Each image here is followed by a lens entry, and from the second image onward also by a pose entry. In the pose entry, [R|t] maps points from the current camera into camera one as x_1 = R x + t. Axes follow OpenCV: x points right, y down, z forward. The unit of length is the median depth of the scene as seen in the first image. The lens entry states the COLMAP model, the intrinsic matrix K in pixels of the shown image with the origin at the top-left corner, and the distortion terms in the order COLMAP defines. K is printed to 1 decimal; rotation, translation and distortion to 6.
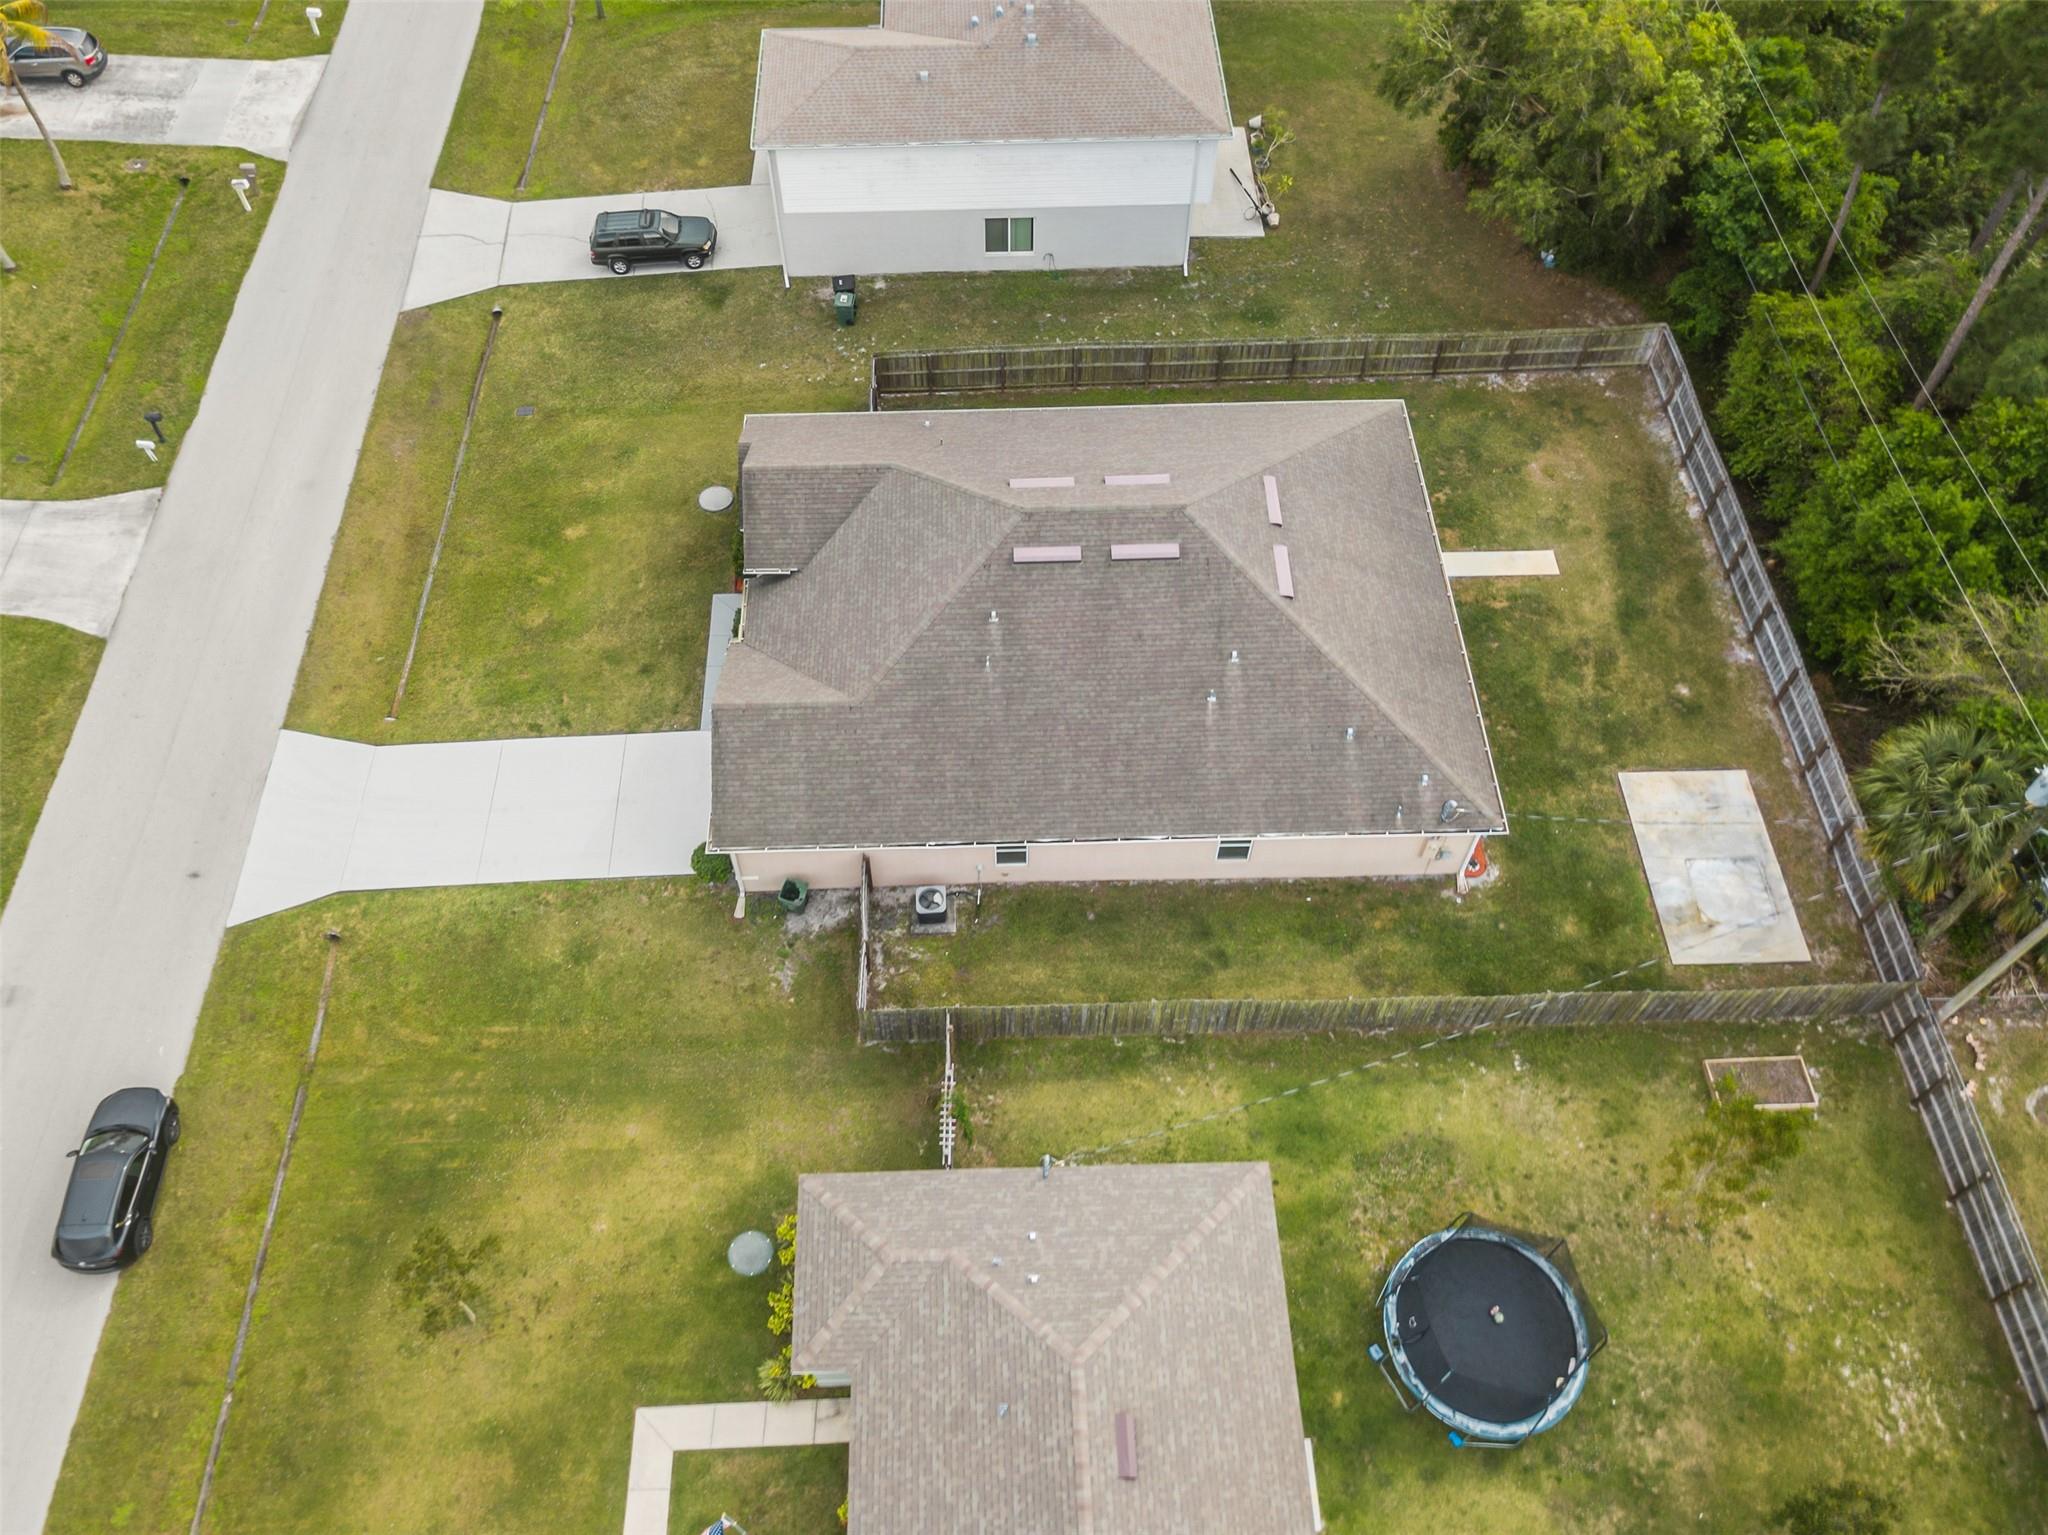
lens RADIAL K [[1589.0, 0, 999.9], [0, 1589.0, 769.0], [0, 0, 1]] dist [0.006993, -0.003594]
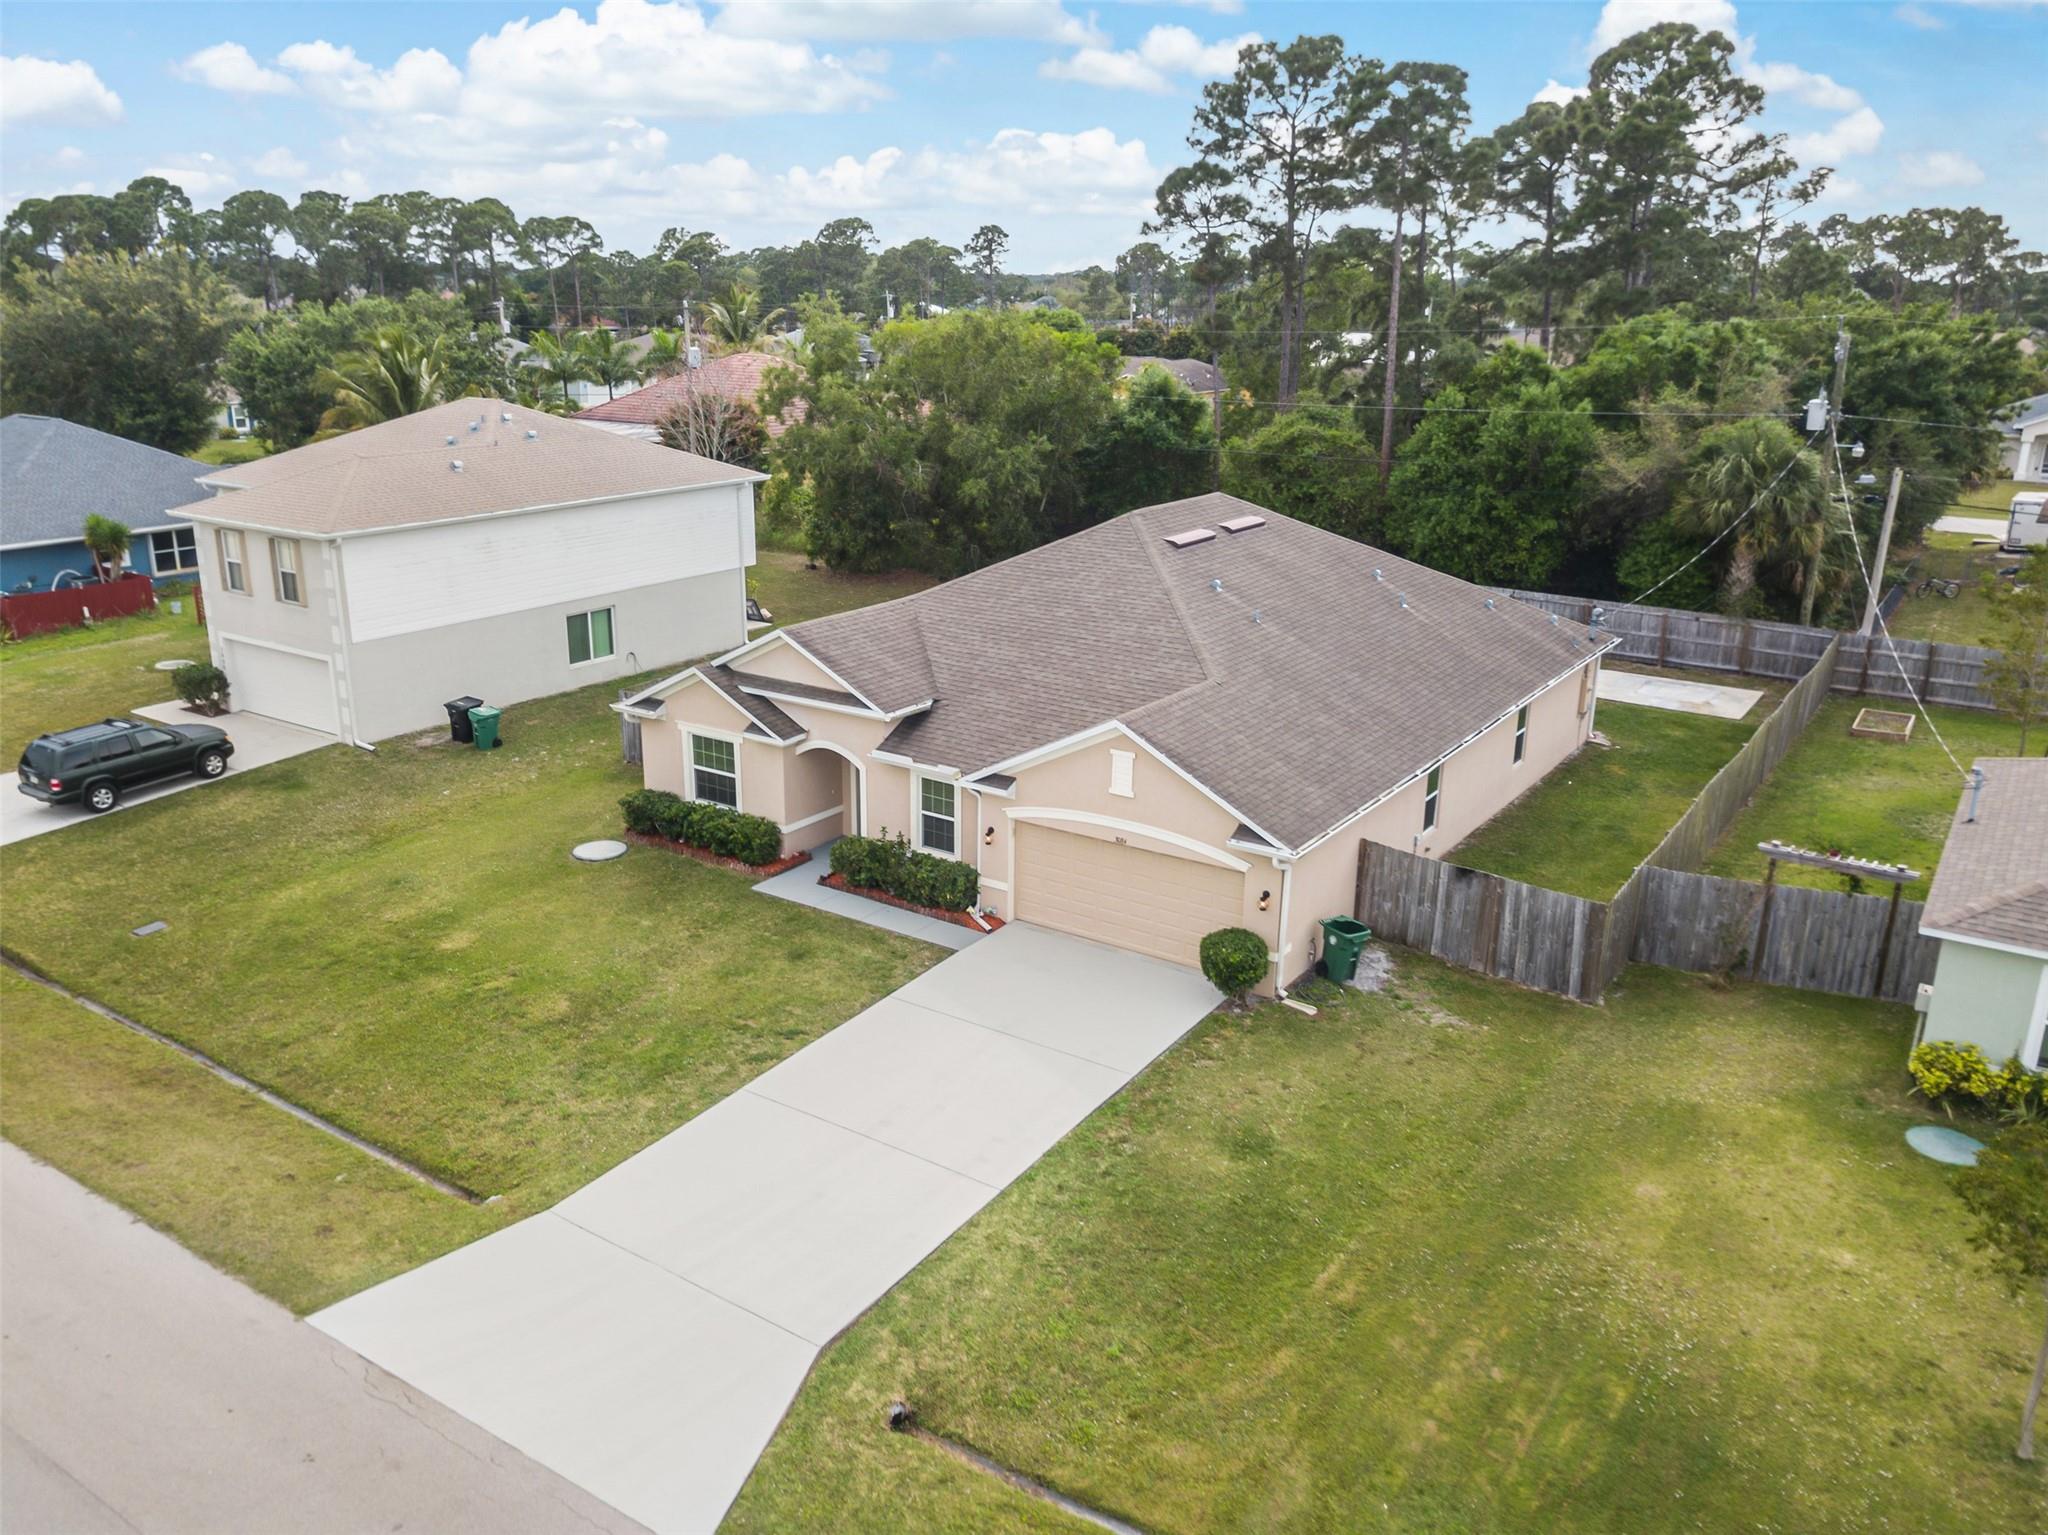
lens RADIAL K [[1579.6, 0, 997.9], [0, 1579.6, 771.3], [0, 0, 1]] dist [0.007340, 0.000785]
pose [[0.586724, -0.227739, 0.777103, -0.658253], [0.659361, 0.691452, -0.295189, 0.121801], [-0.470104, 0.685586, 0.555854, 0.610827]]
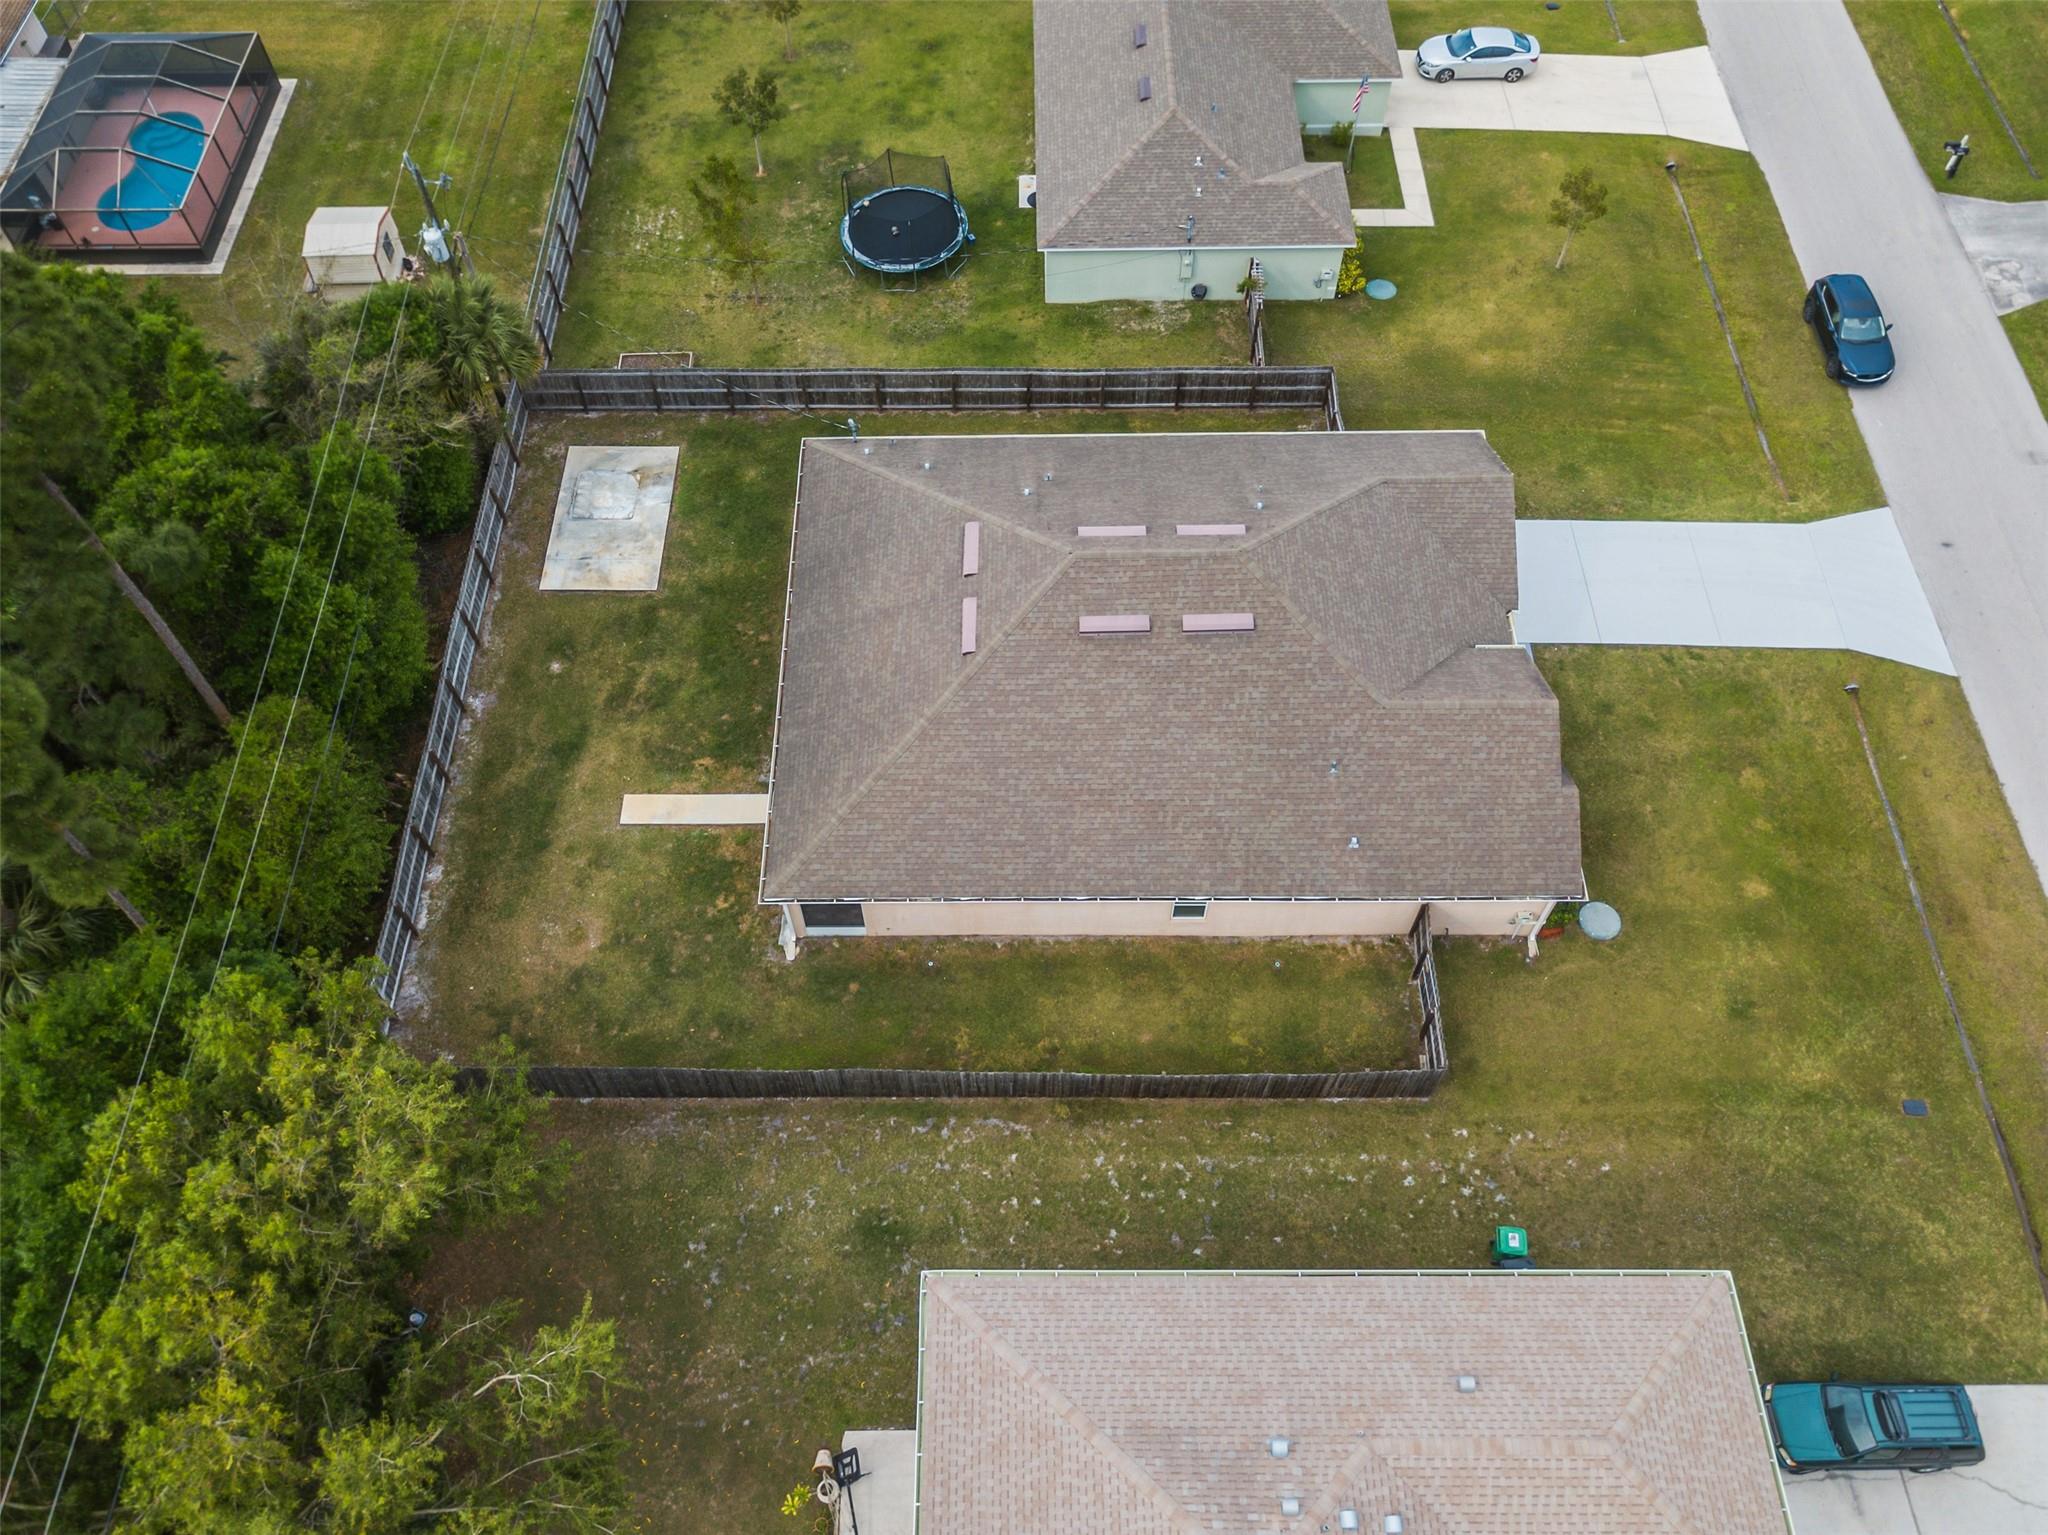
lens RADIAL K [[1589.0, 0, 999.9], [0, 1589.0, 769.0], [0, 0, 1]] dist [0.006993, -0.003594]
pose [[-0.999281, -0.011494, 0.036139, 0.114536], [0.037771, -0.386938, 0.921332, -1.026044], [0.003394, 0.922034, 0.387094, 0.691834]]
